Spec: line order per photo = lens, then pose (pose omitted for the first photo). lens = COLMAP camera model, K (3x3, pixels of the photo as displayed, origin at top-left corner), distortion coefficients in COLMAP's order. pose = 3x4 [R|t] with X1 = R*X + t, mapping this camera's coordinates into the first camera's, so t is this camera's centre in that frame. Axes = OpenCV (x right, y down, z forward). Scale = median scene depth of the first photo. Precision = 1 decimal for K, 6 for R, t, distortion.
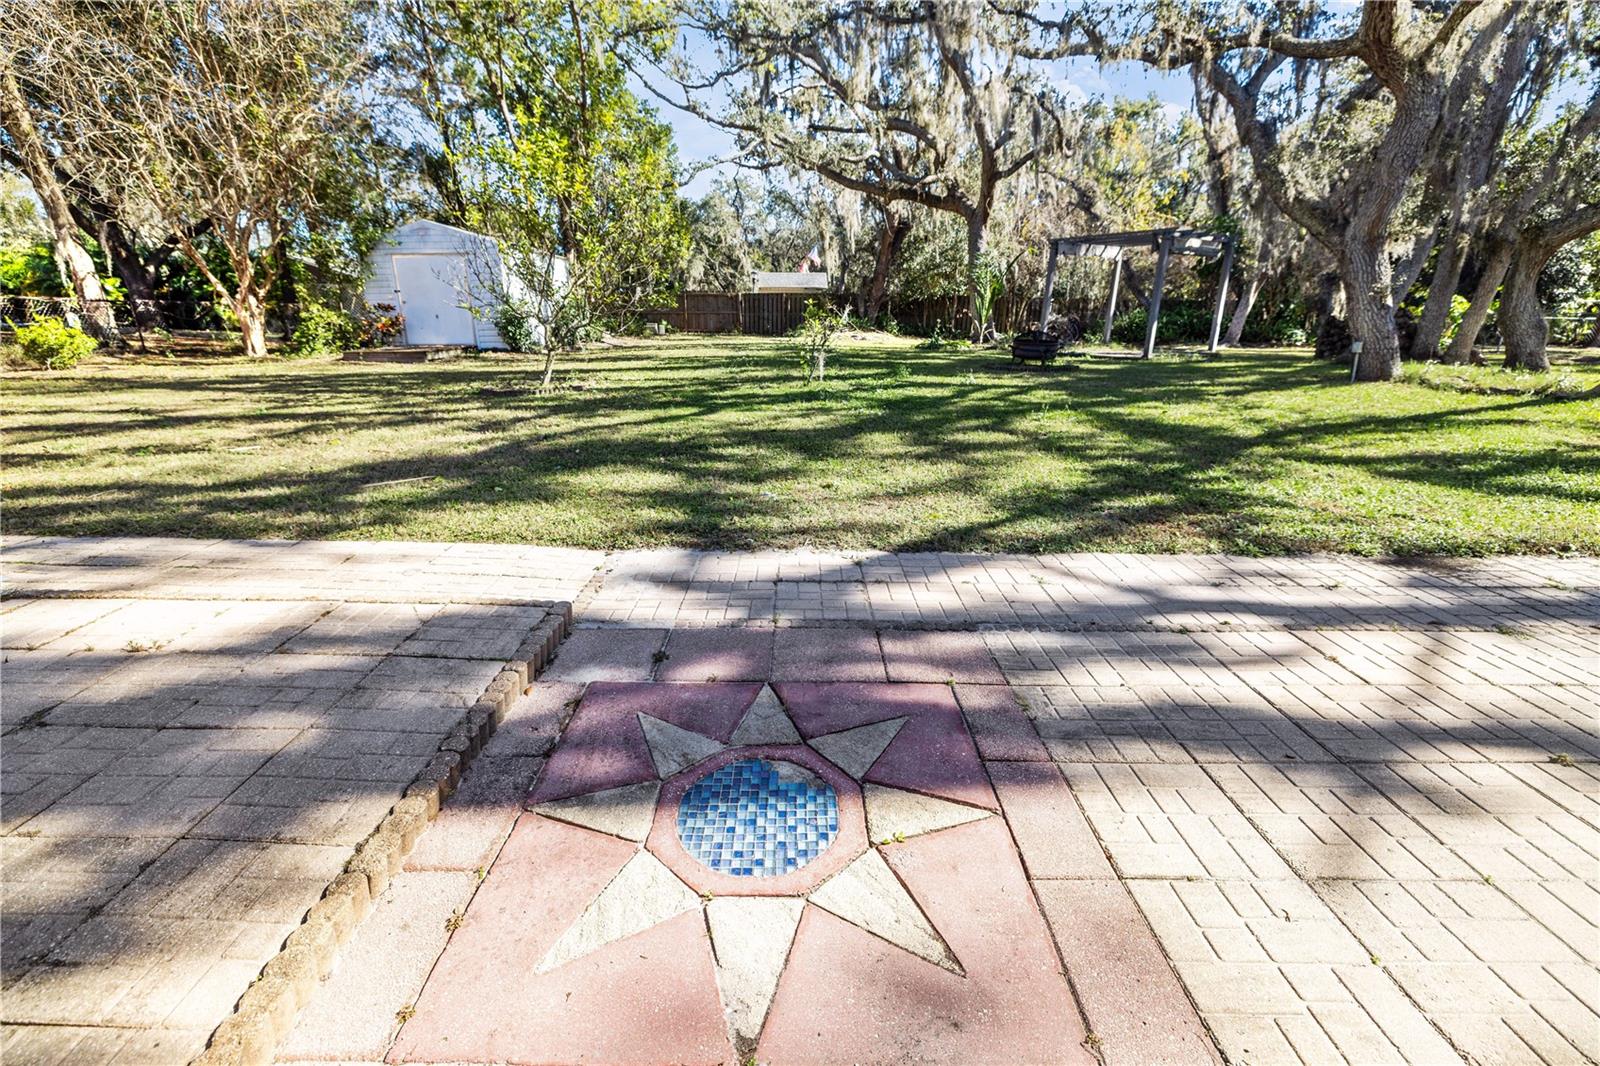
lens RADIAL K [[668.6, 0, 784.0], [0, 668.6, 528.6], [0, 0, 1]] dist [0.001883, 0.000129]
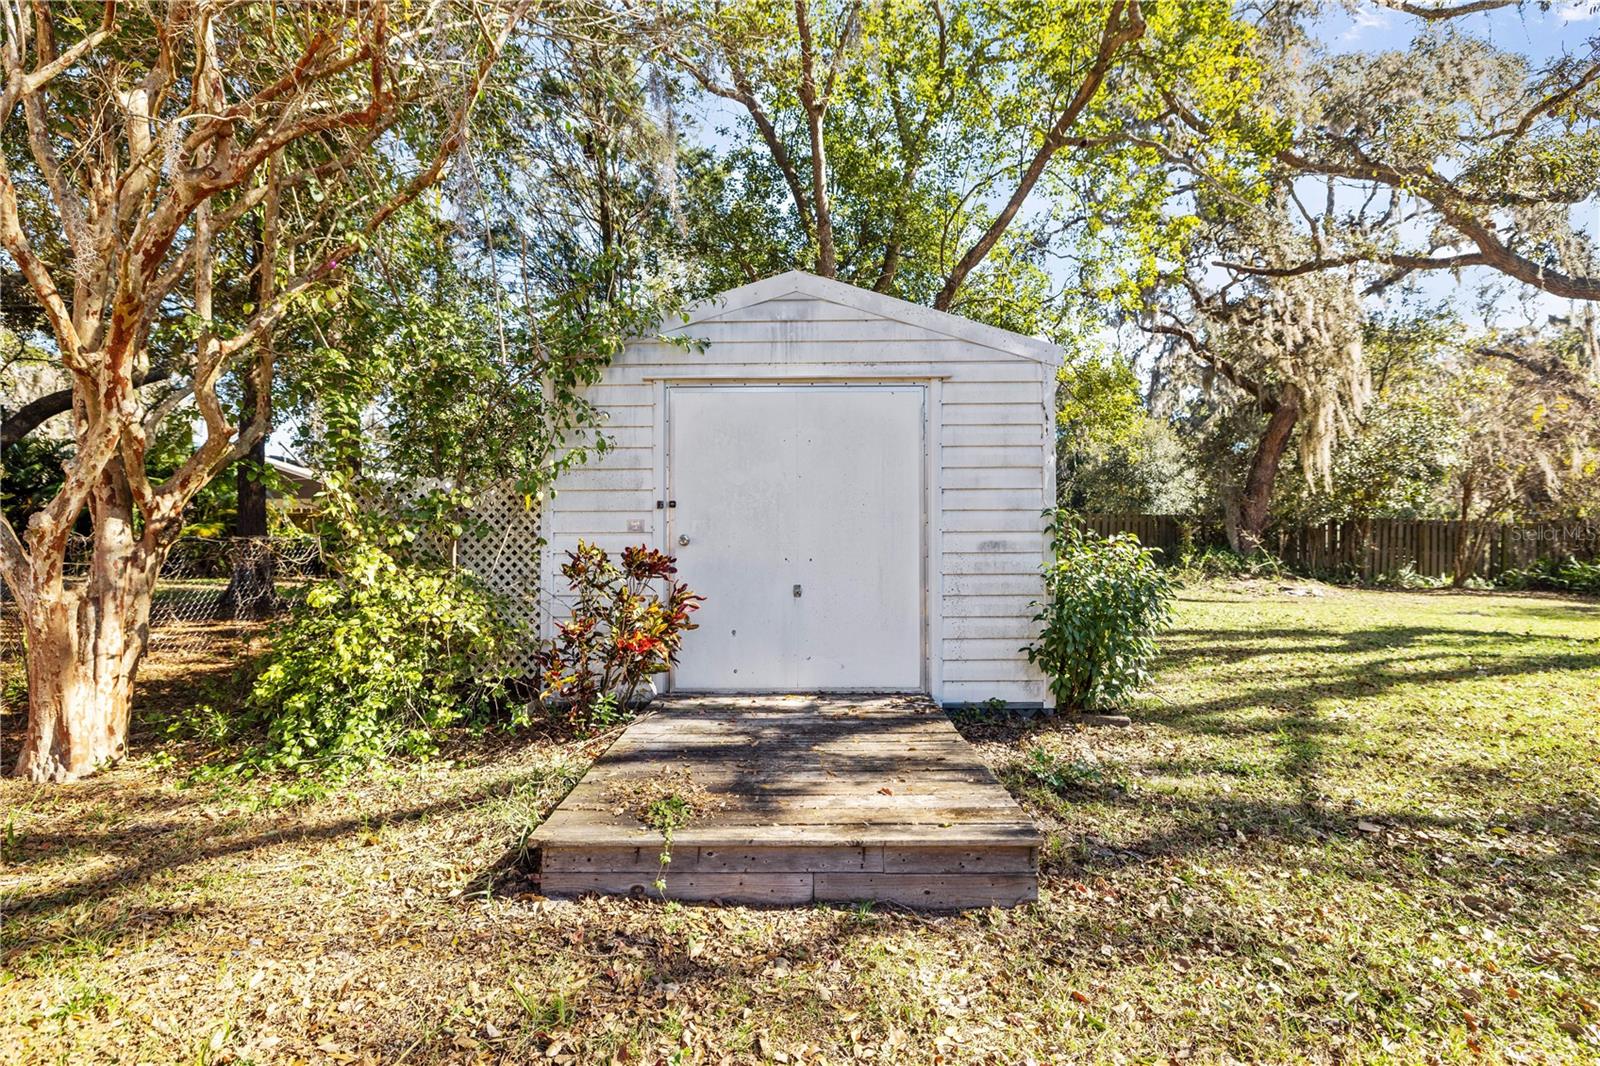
lens RADIAL K [[749.3, 0, 800.0], [0, 749.3, 533.0], [0, 0, 1]] dist [-0.002250, -0.000203]
pose [[0.999966, 0.004364, 0.007038, -0.568526], [-0.001994, 0.951738, -0.306906, -0.267811], [-0.008038, 0.306881, 0.951714, 0.765343]]
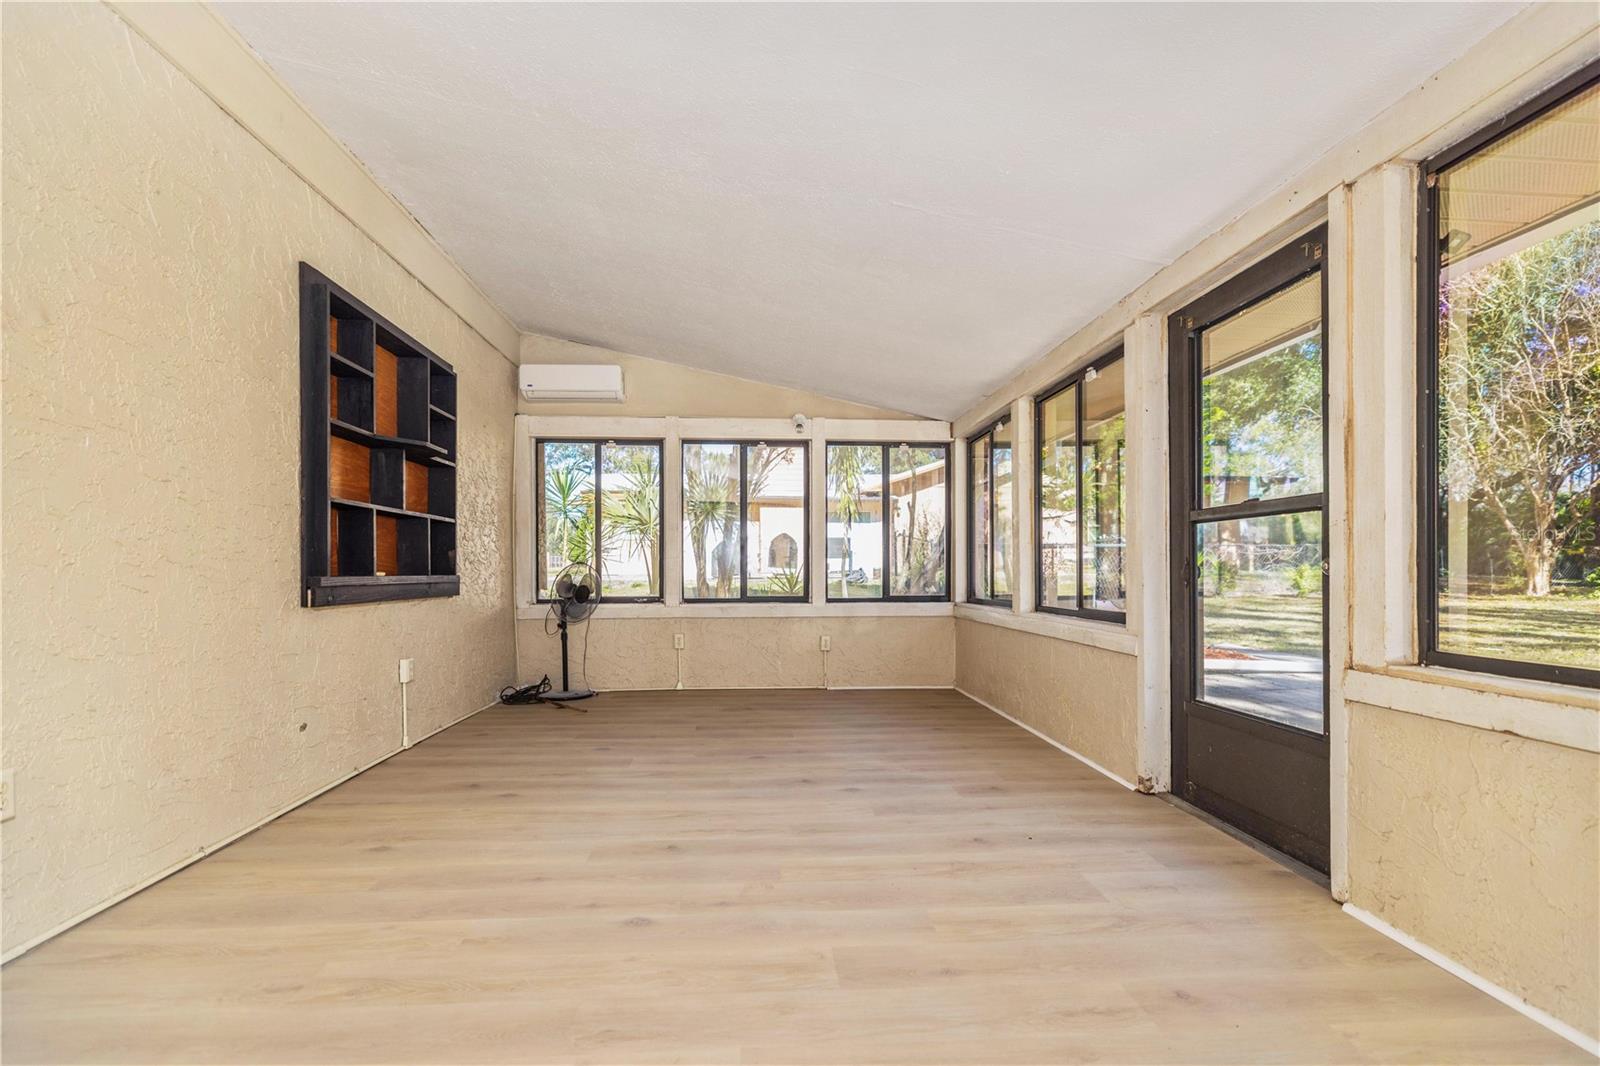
lens RADIAL K [[684.9, 0, 788.8], [0, 684.9, 575.6], [0, 0, 1]] dist [0.003291, 0.000070]
pose [[0.080453, 0.013060, -0.996673, 0.159328], [-0.299043, 0.954169, -0.011636, 0.064388], [0.950842, 0.298984, 0.080671, -0.169101]]
